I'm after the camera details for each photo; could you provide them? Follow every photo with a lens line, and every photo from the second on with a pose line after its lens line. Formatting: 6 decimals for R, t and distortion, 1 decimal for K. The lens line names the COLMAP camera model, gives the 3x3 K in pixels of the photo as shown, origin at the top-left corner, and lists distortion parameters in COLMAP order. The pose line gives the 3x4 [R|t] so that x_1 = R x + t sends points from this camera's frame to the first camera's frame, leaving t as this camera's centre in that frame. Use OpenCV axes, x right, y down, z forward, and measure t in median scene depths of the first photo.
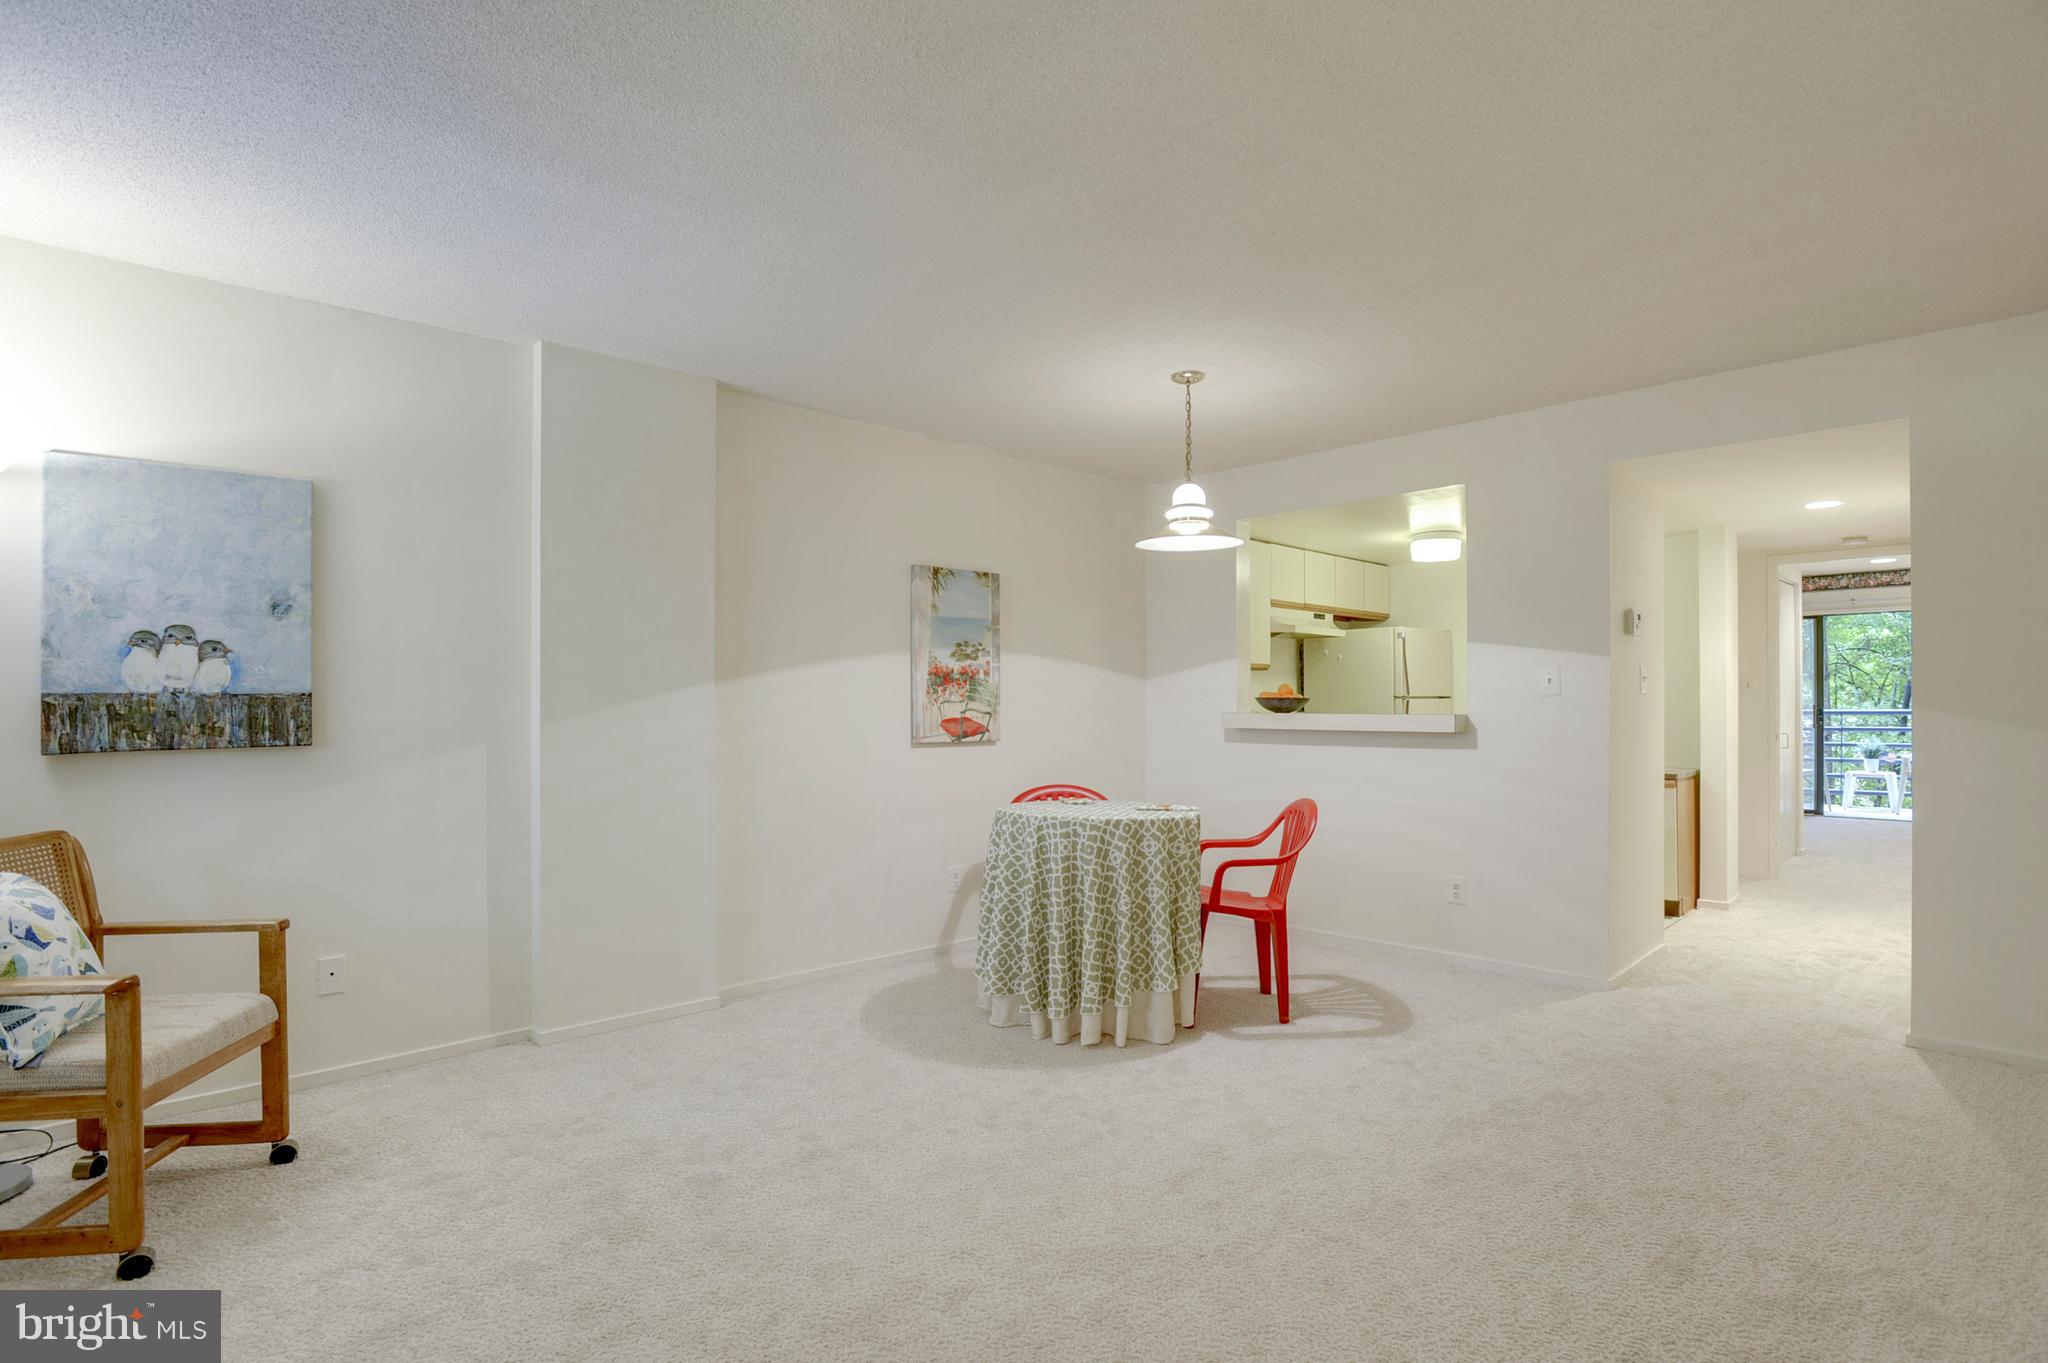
lens RADIAL K [[1032.0, 0, 1031.2], [0, 1032.0, 681.1], [0, 0, 1]] dist [-0.030250, 0.001614]
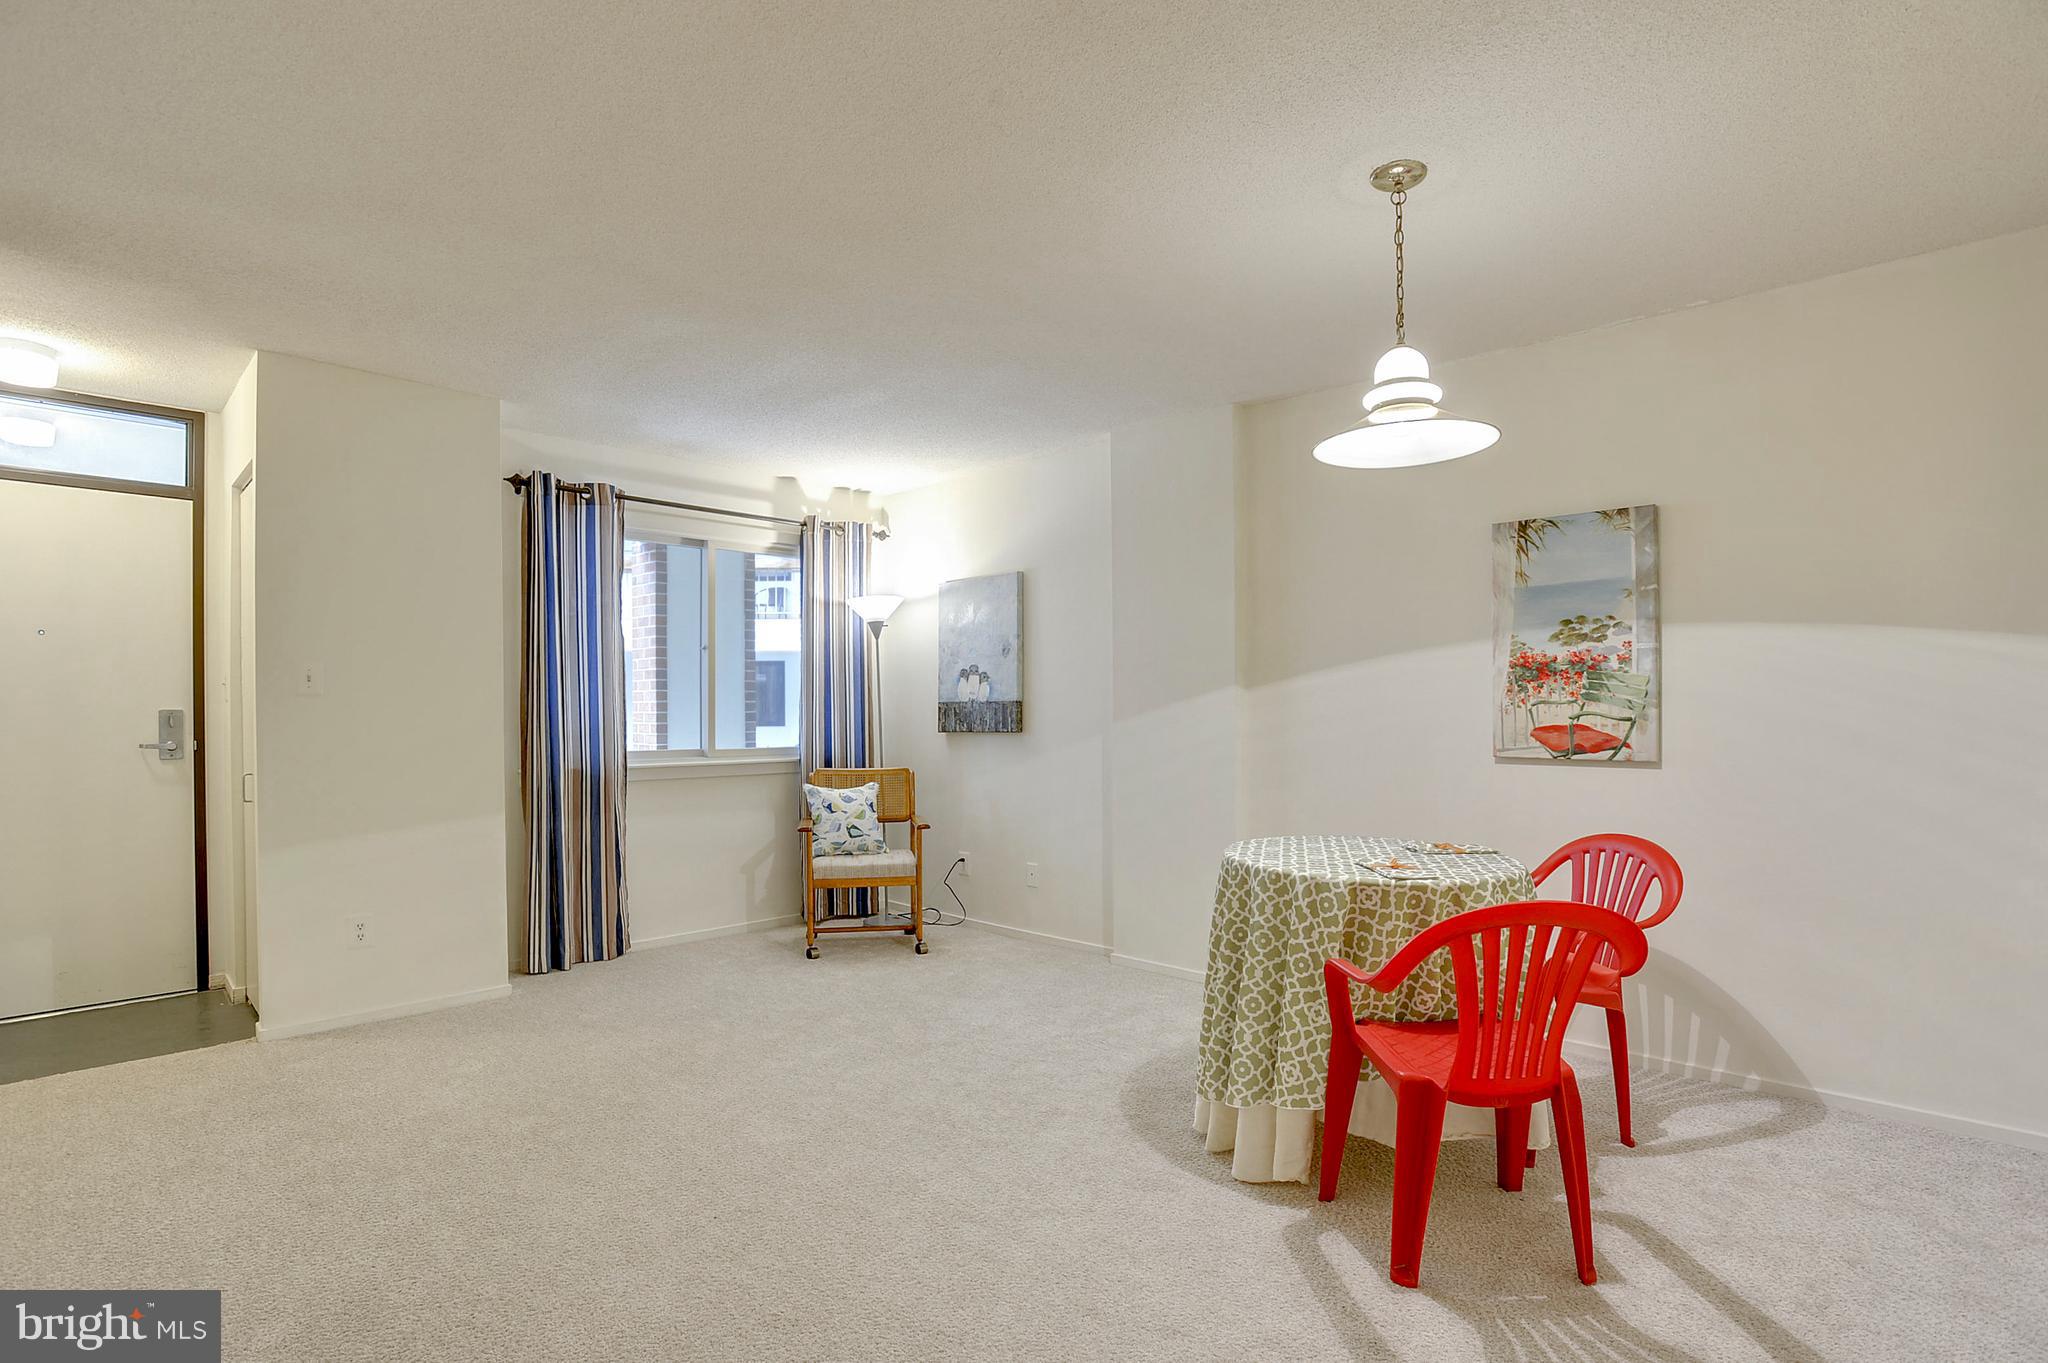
lens RADIAL K [[1032.0, 0, 1055.6], [0, 1032.0, 712.9], [0, 0, 1]] dist [-0.030250, 0.001614]
pose [[0.049883, 0.002416, -0.998752, 0.714520], [0.021435, 0.999764, 0.003489, 0.019899], [0.998525, -0.021582, 0.049820, 0.715848]]
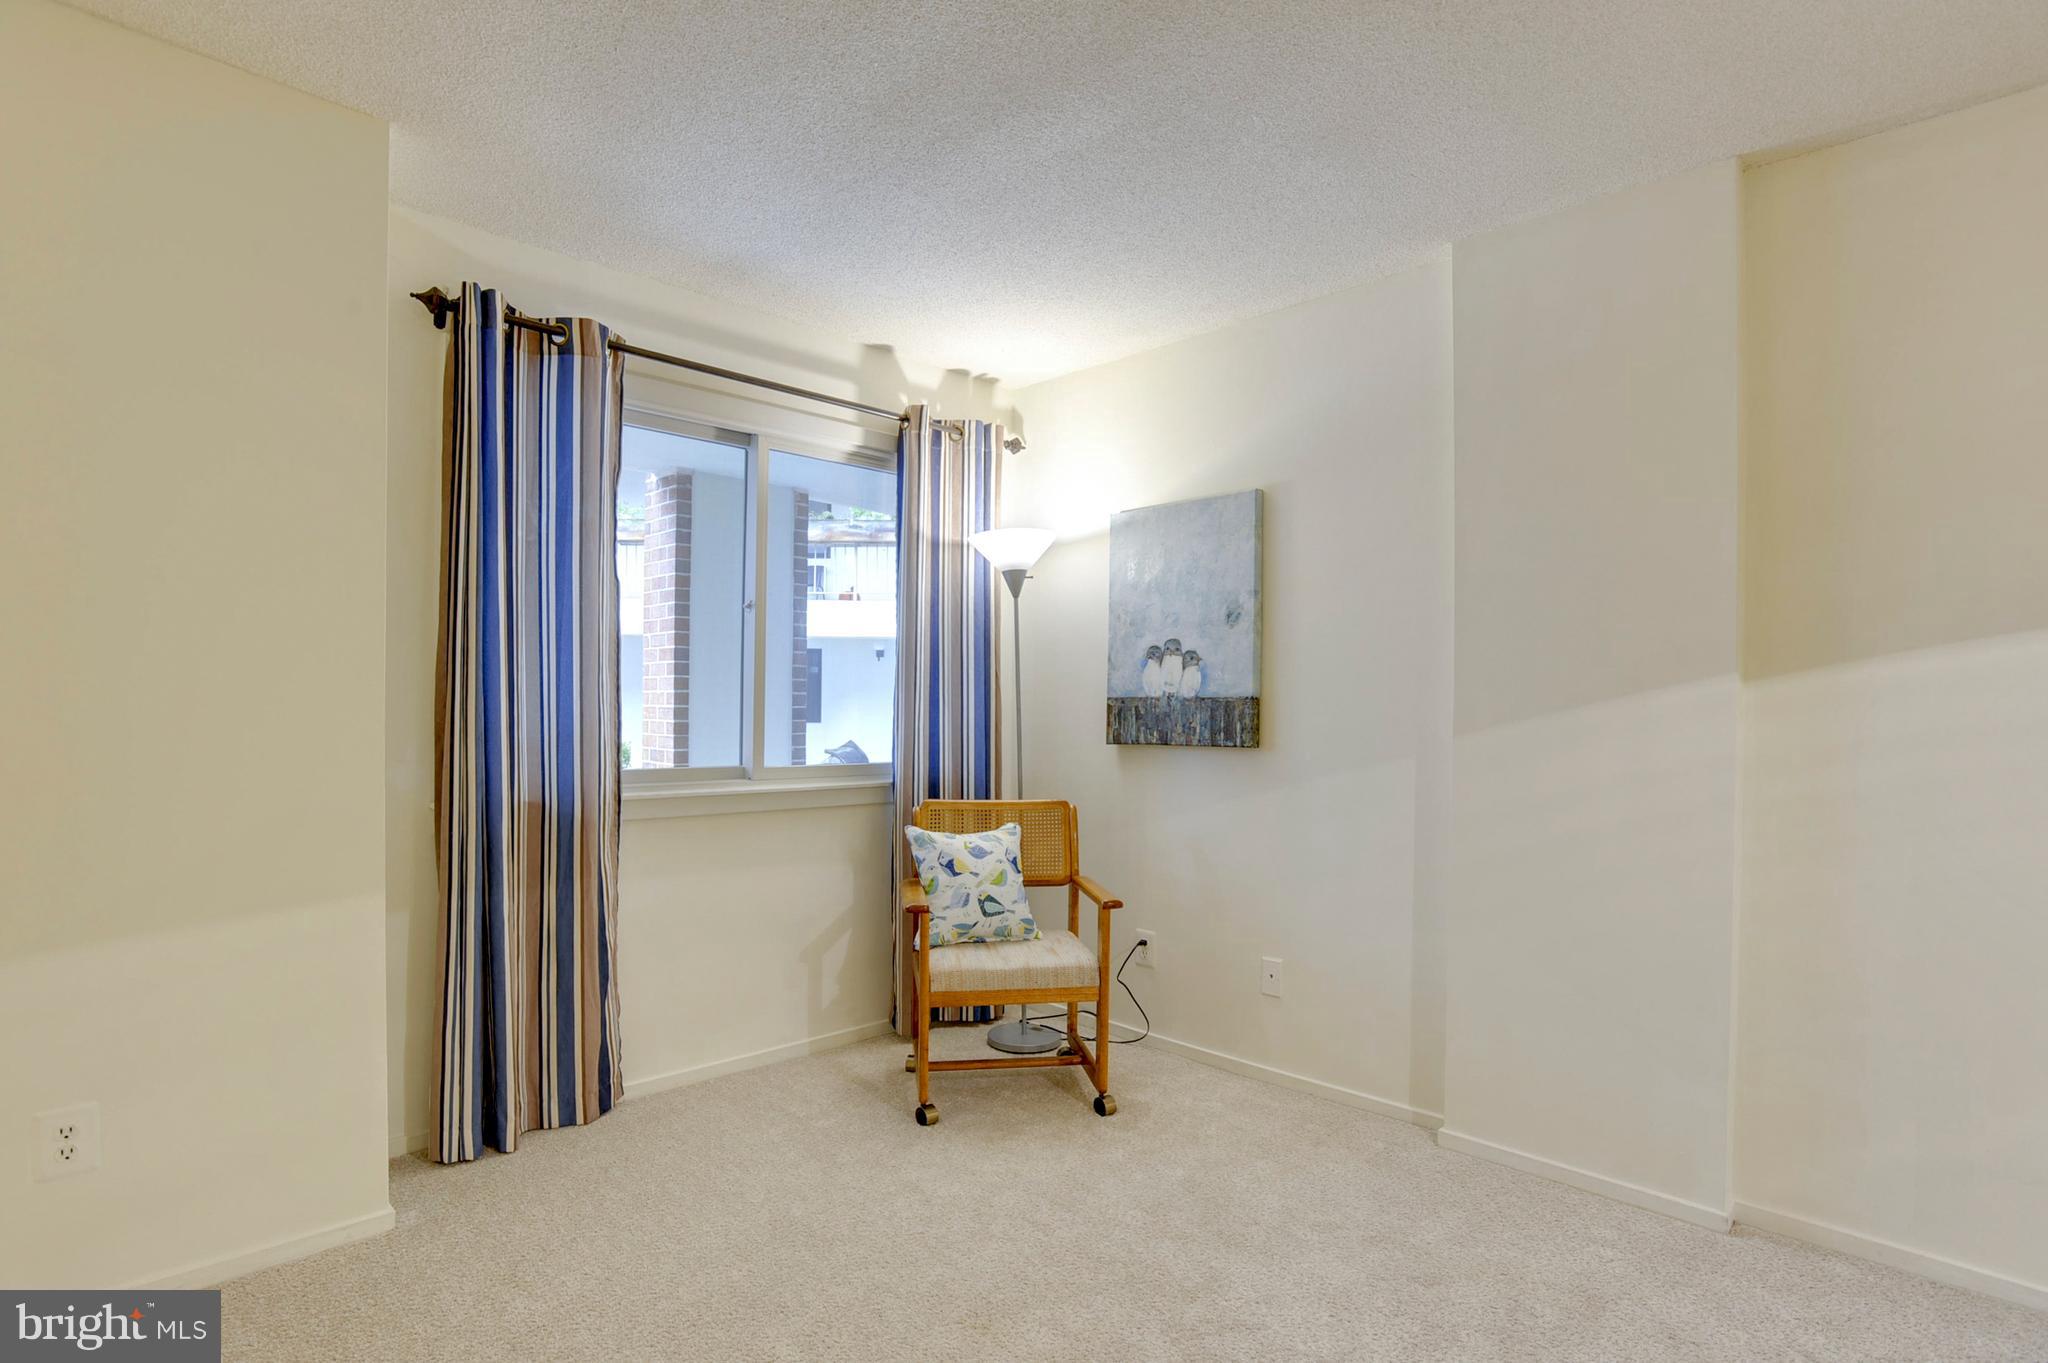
lens RADIAL K [[1032.0, 0, 1064.8], [0, 1032.0, 710.4], [0, 0, 1]] dist [-0.030250, 0.001614]
pose [[0.039835, 0.003086, -0.999201, 0.237776], [0.006289, 0.999975, 0.003340, 0.015400], [0.999186, -0.006417, 0.039815, 0.561746]]
